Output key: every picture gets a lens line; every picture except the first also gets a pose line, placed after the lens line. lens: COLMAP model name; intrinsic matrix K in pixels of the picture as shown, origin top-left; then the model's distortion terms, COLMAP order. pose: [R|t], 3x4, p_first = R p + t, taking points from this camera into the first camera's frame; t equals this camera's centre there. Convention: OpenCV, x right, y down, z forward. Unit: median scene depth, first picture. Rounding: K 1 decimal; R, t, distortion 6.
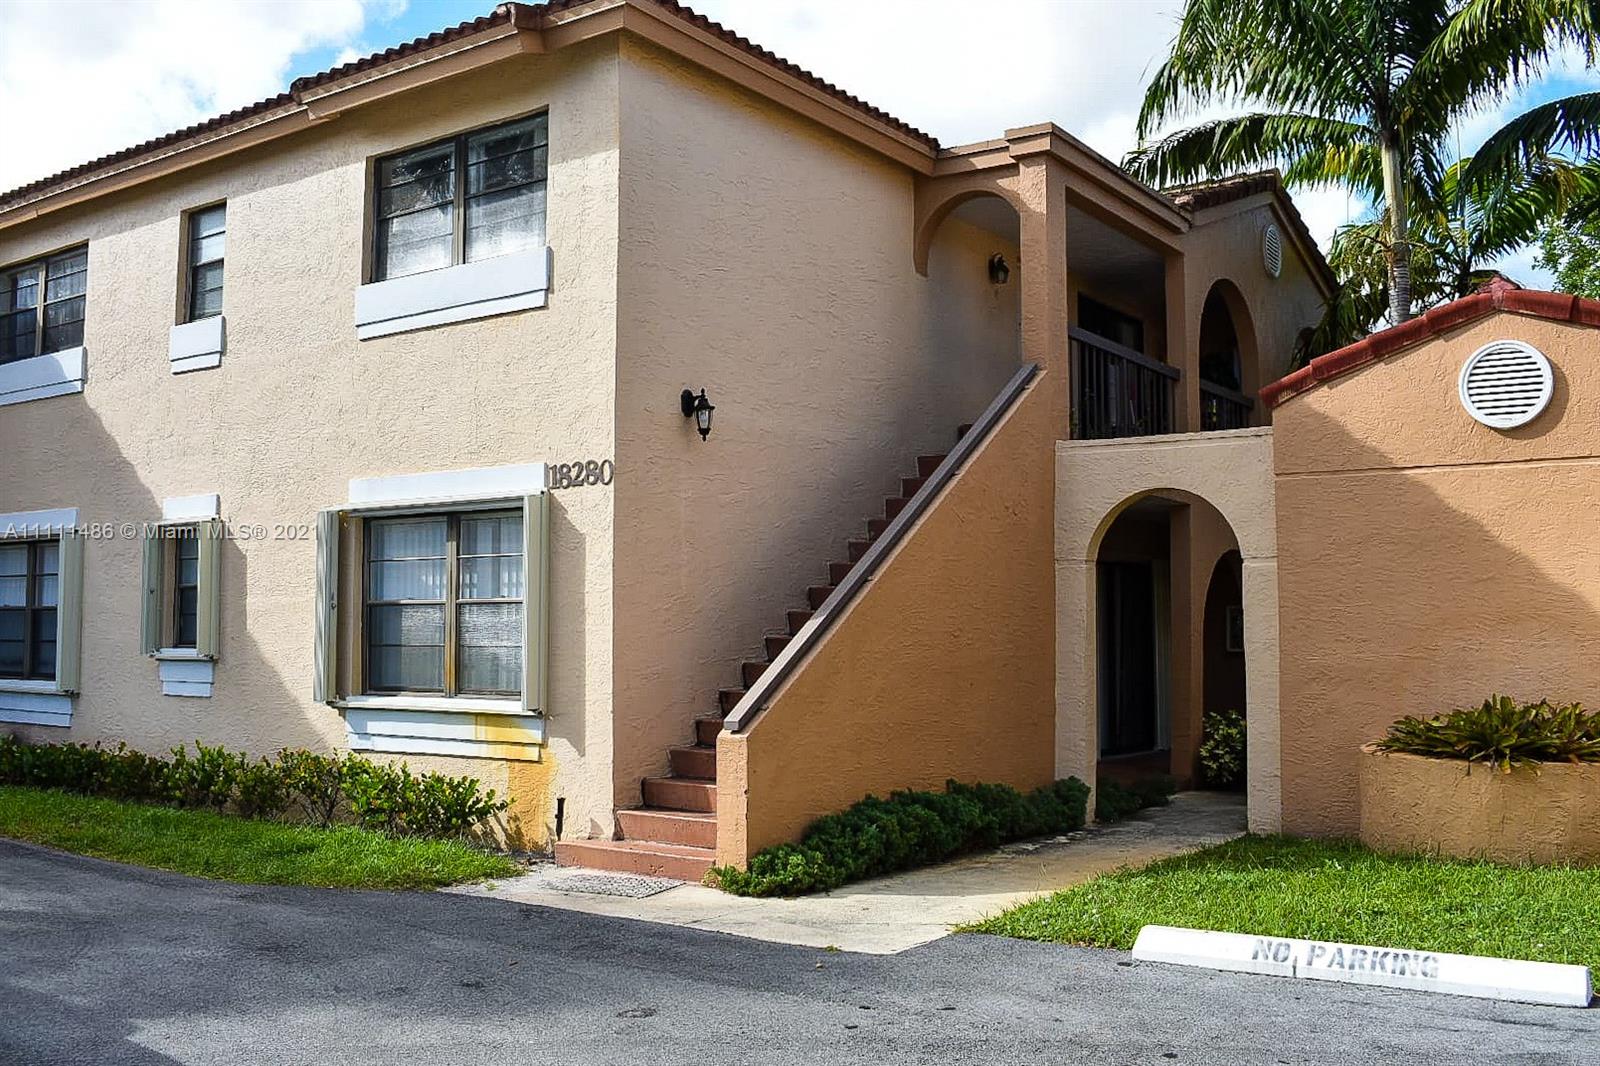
lens RADIAL K [[1479.6, 0, 842.0], [0, 1479.6, 536.1], [0, 0, 1]] dist [-0.088037, 0.020172]
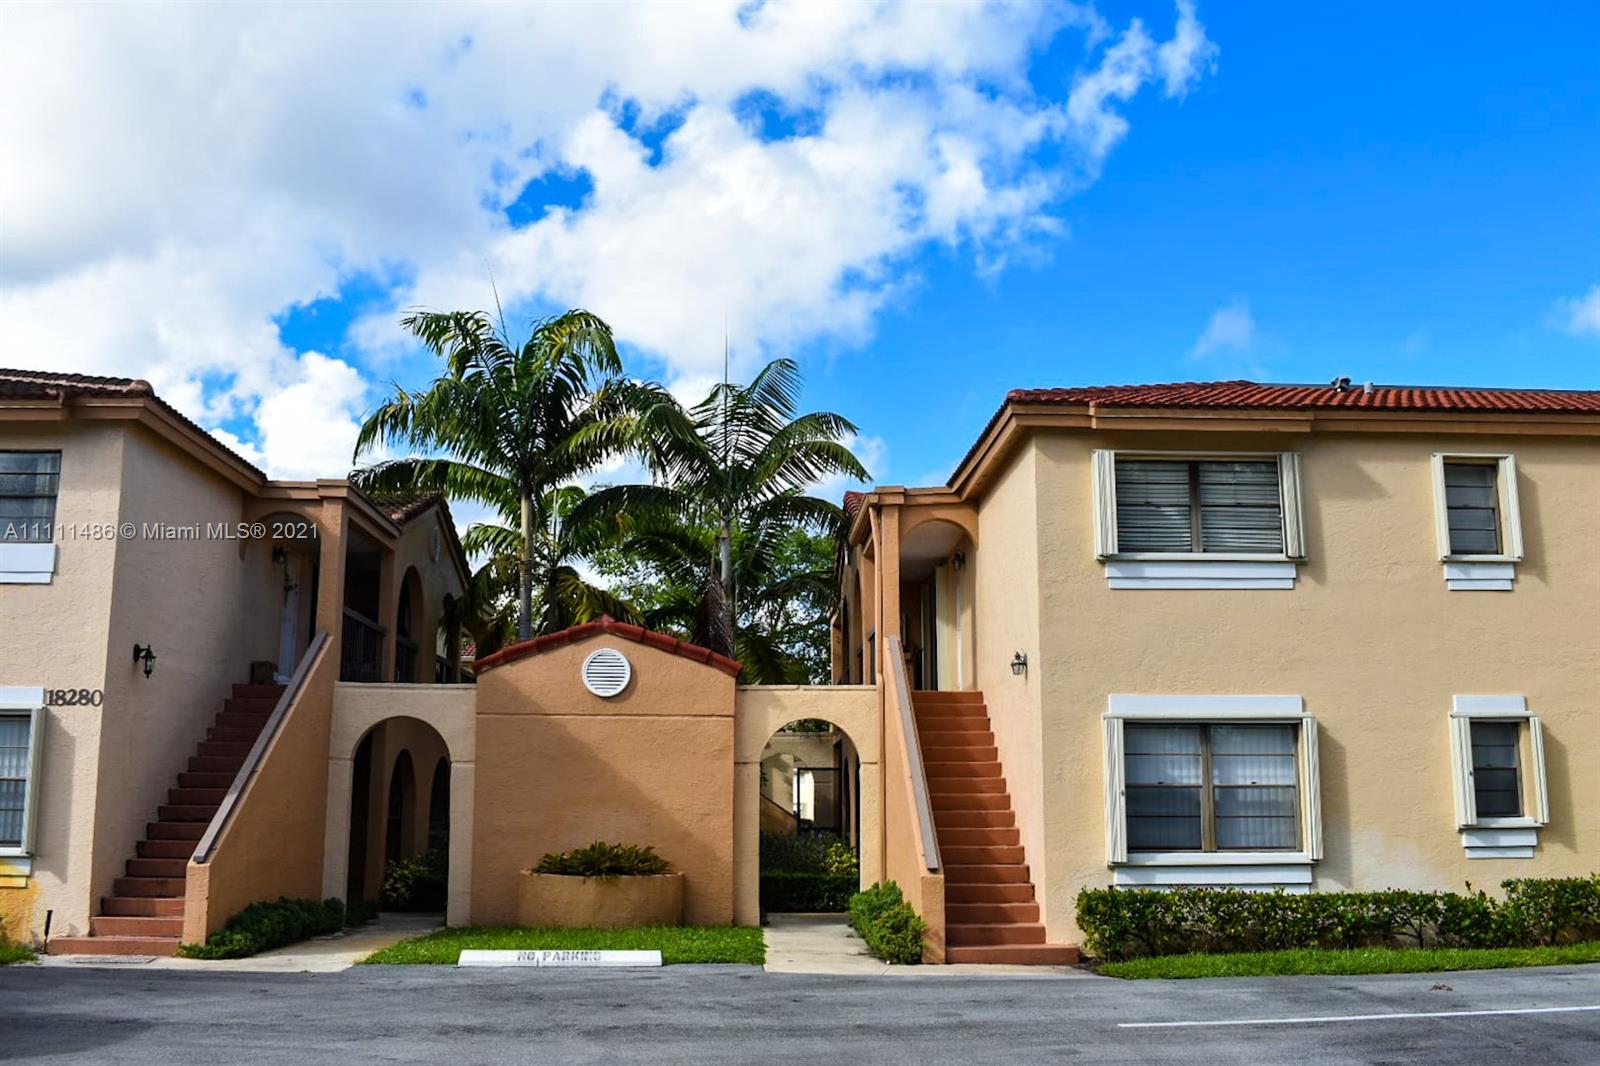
lens RADIAL K [[1479.6, 0, 842.0], [0, 1479.6, 536.1], [0, 0, 1]] dist [-0.088037, 0.020172]
pose [[0.783747, 0.112129, 0.610874, -0.471836], [-0.040305, 0.990677, -0.130133, -0.043522], [-0.619771, 0.077370, 0.780960, -0.662882]]
